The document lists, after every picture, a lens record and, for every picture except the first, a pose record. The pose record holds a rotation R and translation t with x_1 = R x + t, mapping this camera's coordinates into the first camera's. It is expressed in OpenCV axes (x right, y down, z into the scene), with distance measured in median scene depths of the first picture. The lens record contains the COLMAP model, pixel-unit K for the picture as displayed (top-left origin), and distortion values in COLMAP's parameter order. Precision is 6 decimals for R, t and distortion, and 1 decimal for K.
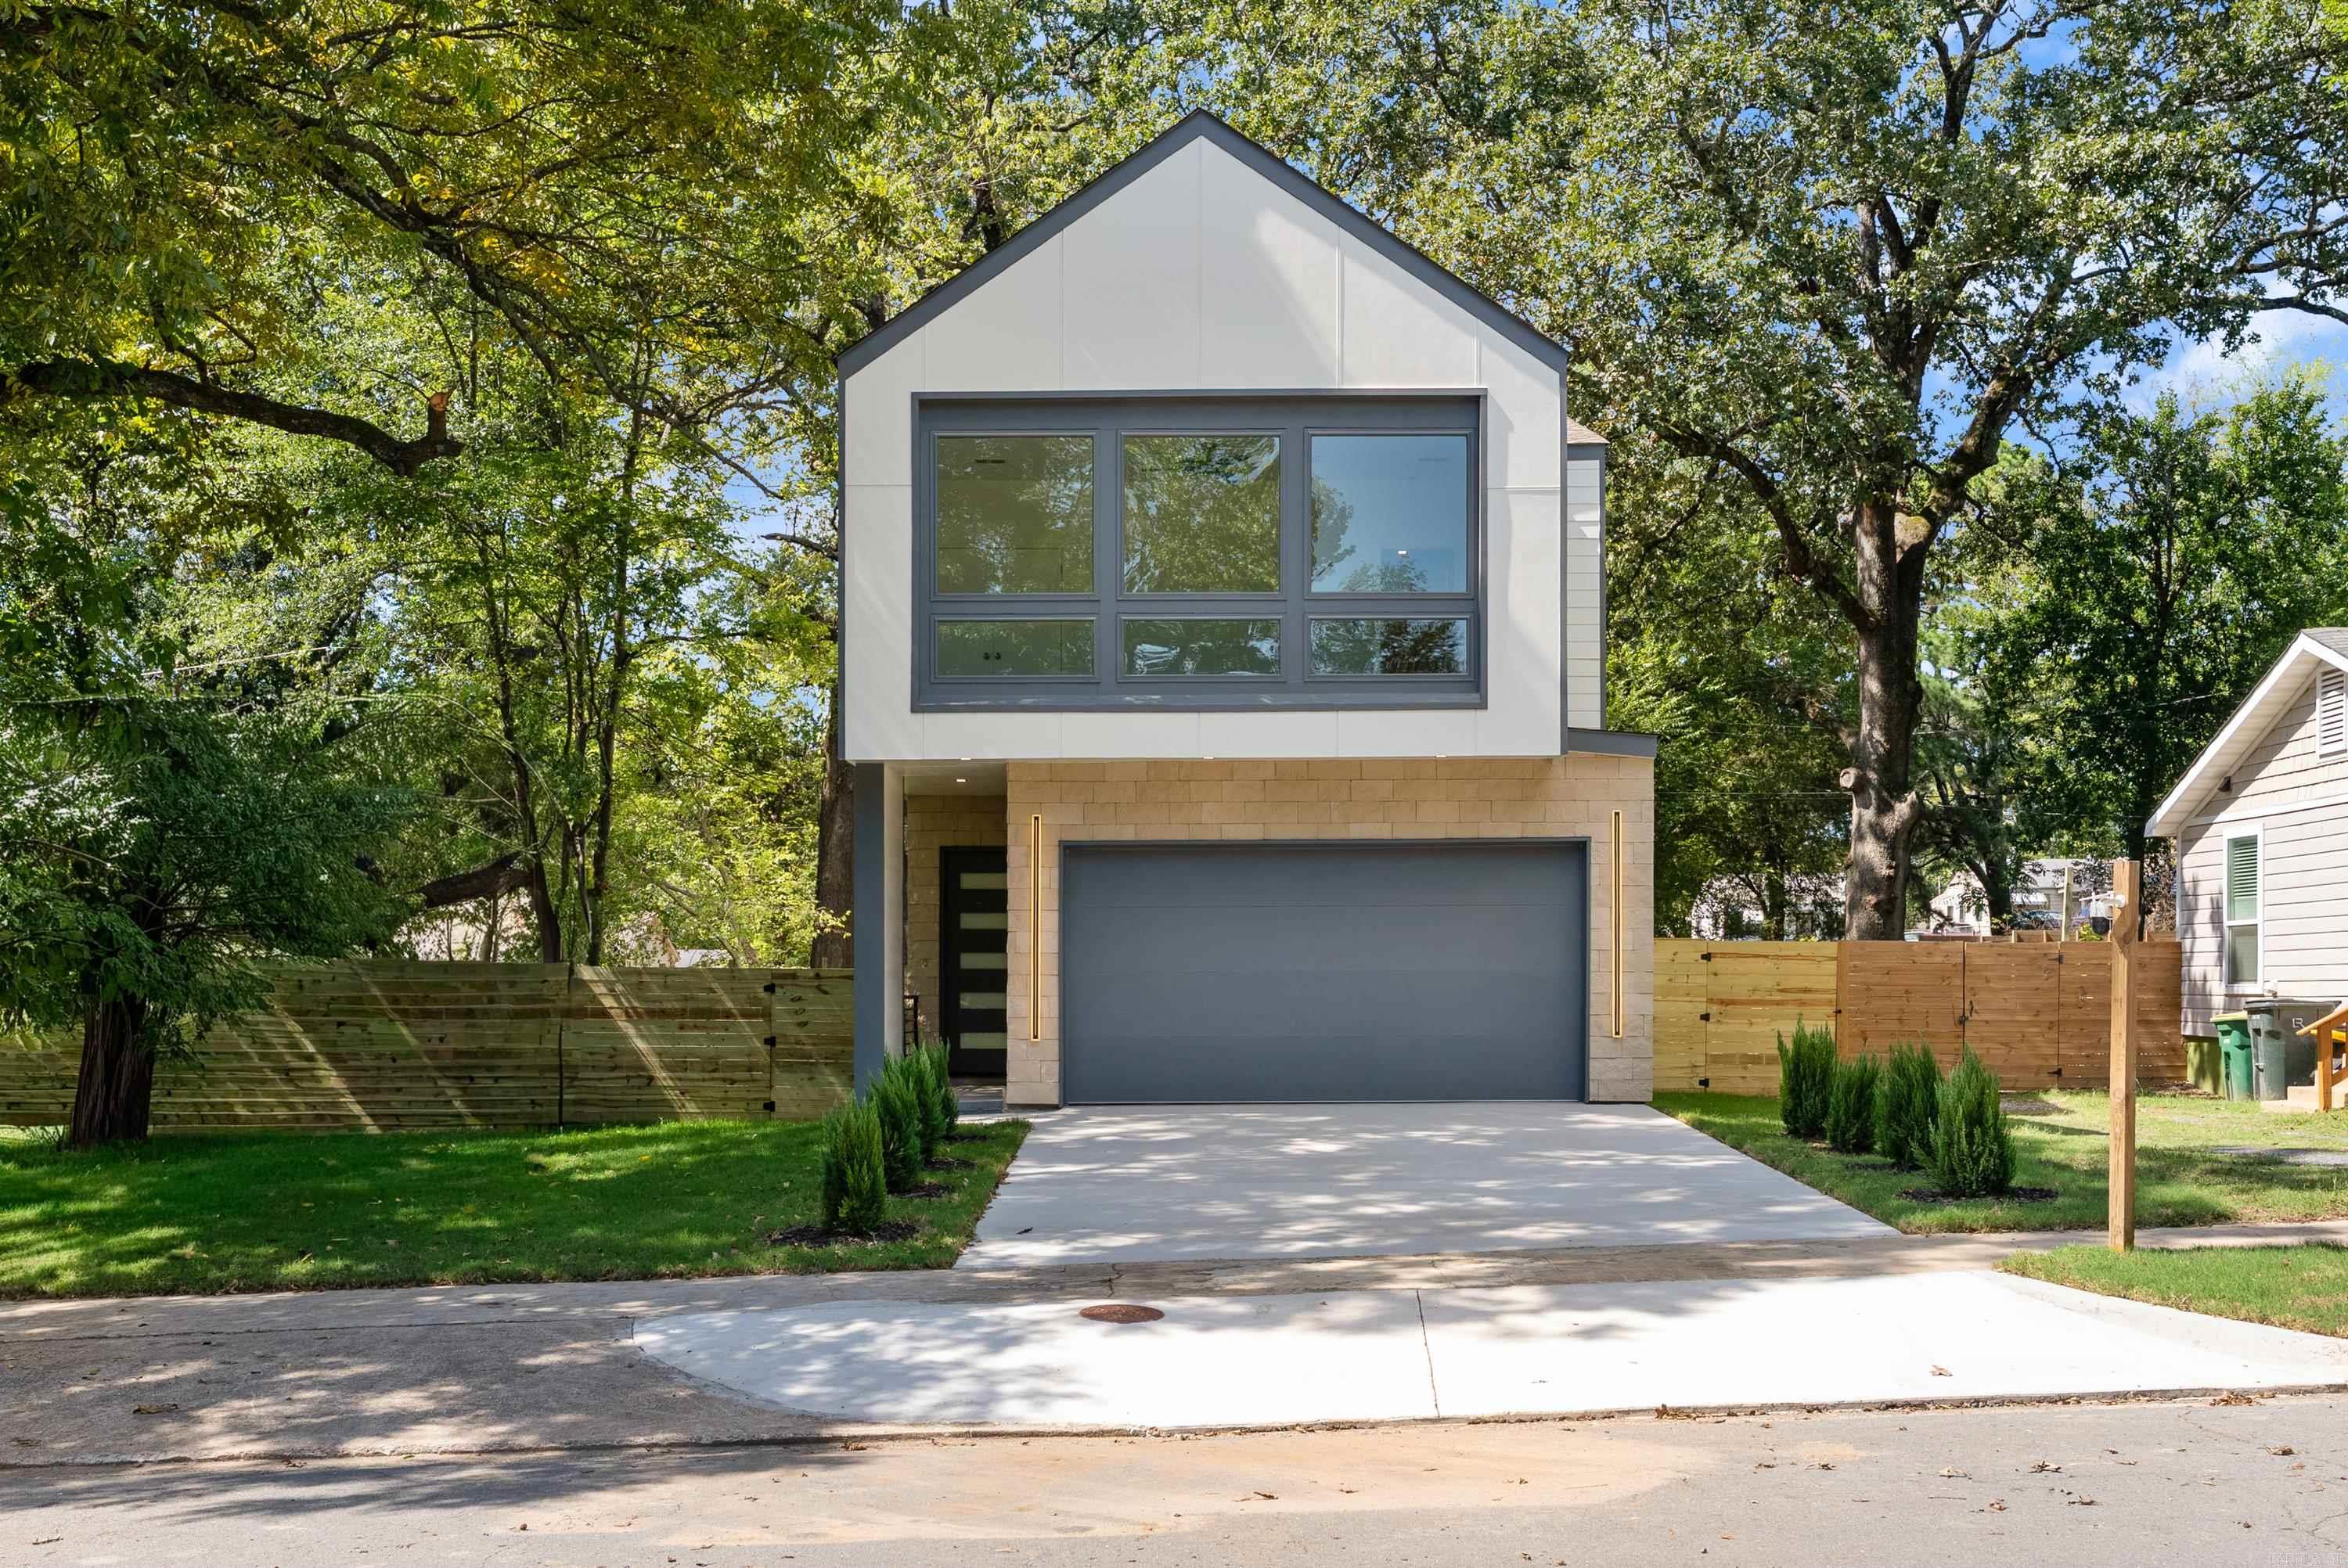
lens RADIAL K [[2352.2, 0, 1174.0], [0, 2352.2, 984.3], [0, 0, 1]] dist [0.009802, 0.001016]
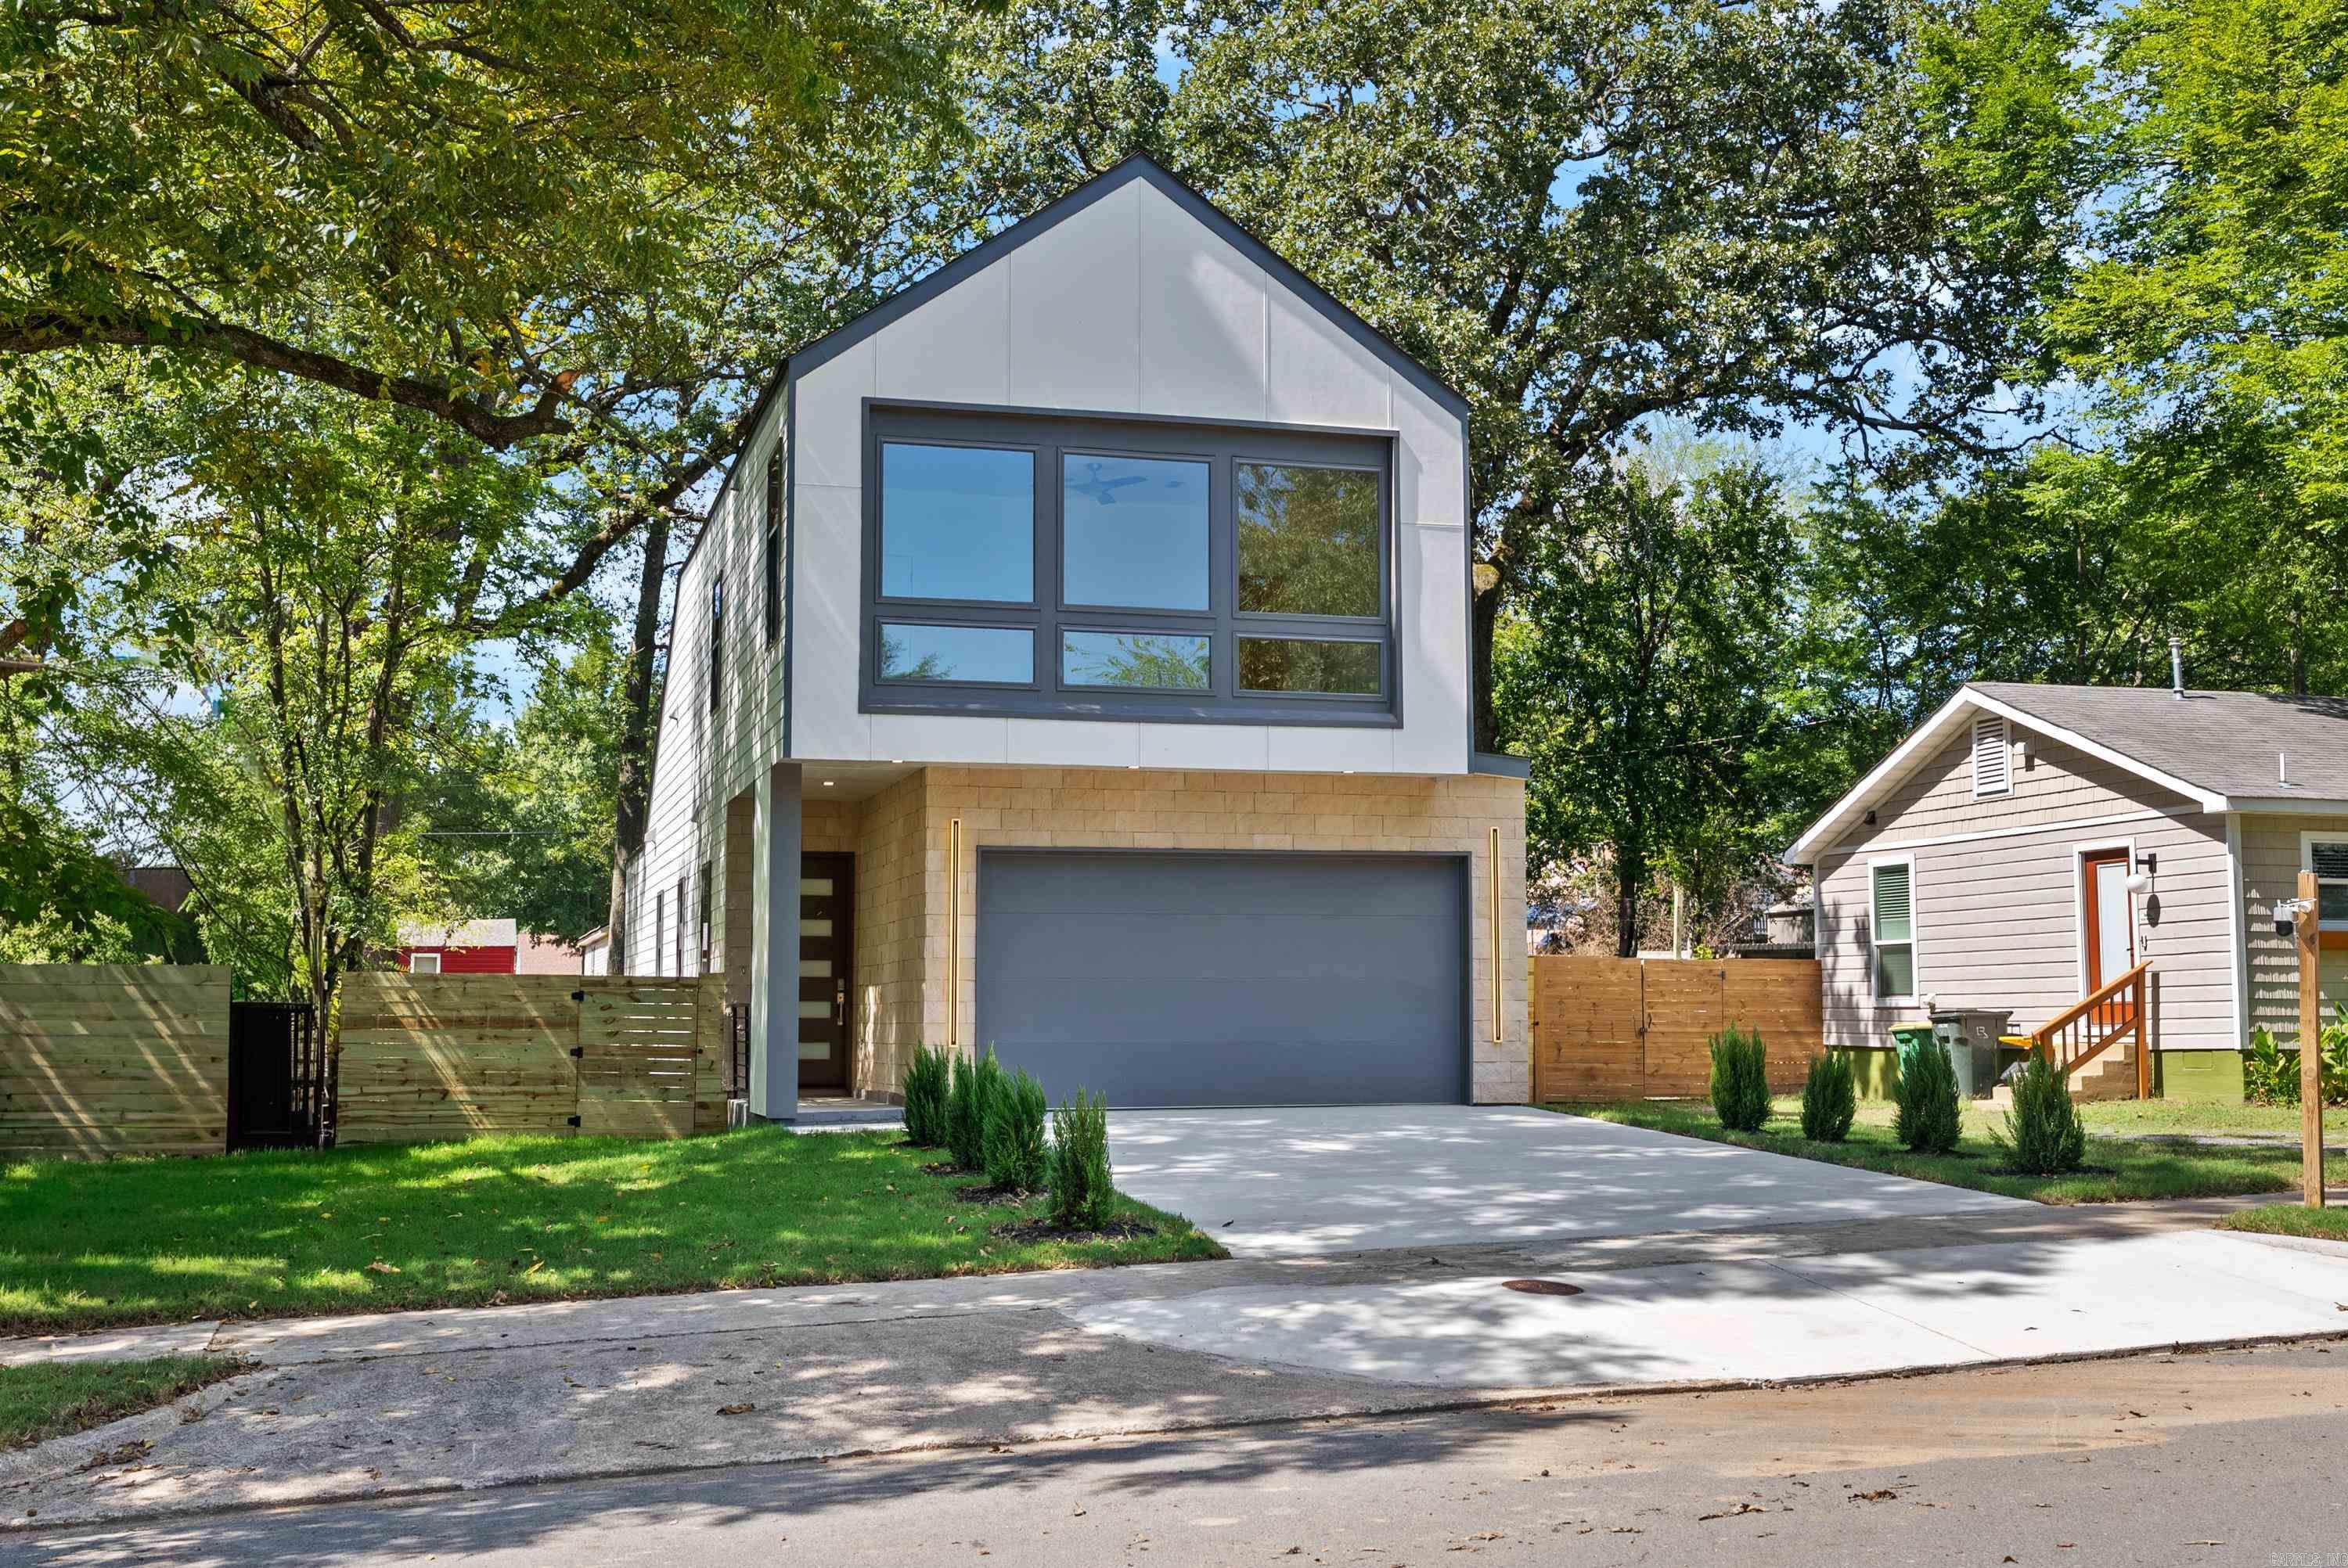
lens RADIAL K [[2395.0, 0, 1174.0], [0, 2395.0, 784.7], [0, 0, 1]] dist [0.000300, 0.008259]
pose [[0.963780, 0.026110, 0.265416, -0.238712], [-0.001154, 0.995595, -0.093749, 0.008485], [-0.266695, 0.090047, 0.959565, -0.001615]]
